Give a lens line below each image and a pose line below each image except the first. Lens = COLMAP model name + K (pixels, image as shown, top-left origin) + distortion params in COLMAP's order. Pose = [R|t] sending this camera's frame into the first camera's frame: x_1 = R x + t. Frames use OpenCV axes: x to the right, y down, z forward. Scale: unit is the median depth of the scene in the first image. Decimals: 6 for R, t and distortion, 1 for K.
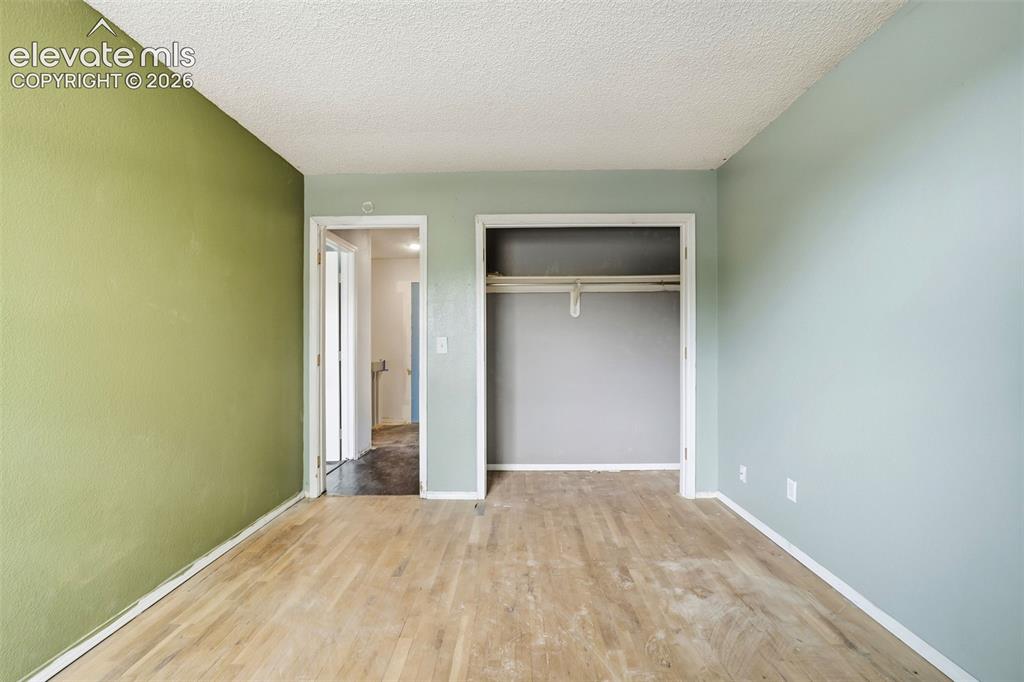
lens RADIAL K [[434.0, 0, 518.9], [0, 434.0, 343.2], [0, 0, 1]] dist [-0.020337, -0.001157]
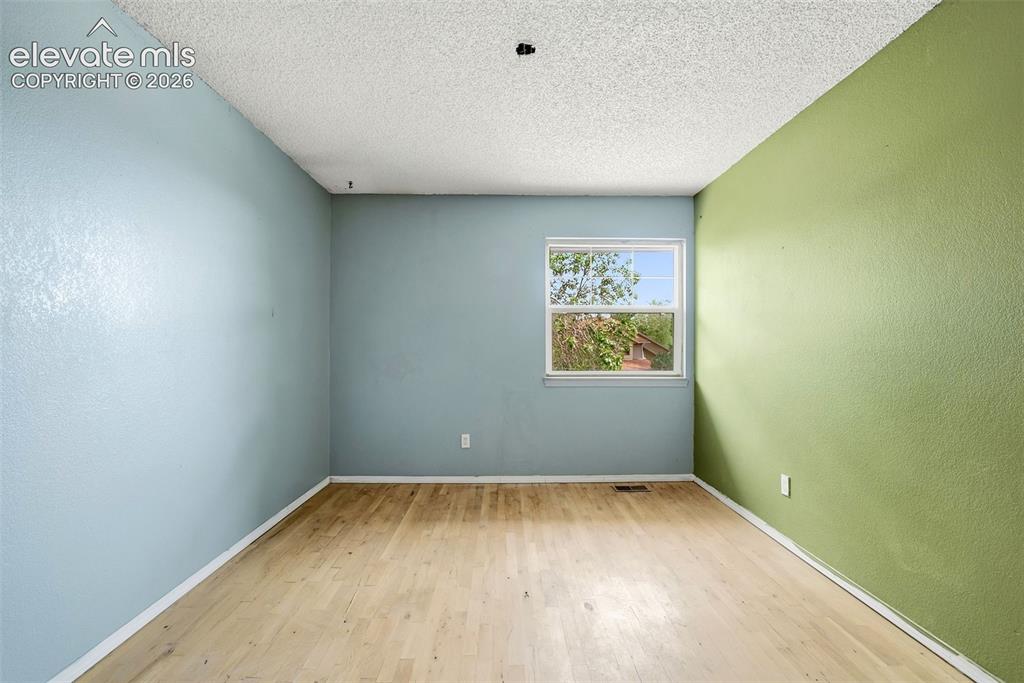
lens RADIAL K [[434.0, 0, 515.0], [0, 434.0, 339.6], [0, 0, 1]] dist [-0.020337, -0.001157]
pose [[-0.999576, -0.001754, -0.029061, 0.005128], [-0.001413, 0.999930, -0.011751, -0.002519], [0.029080, -0.011704, -0.999509, 1.599883]]
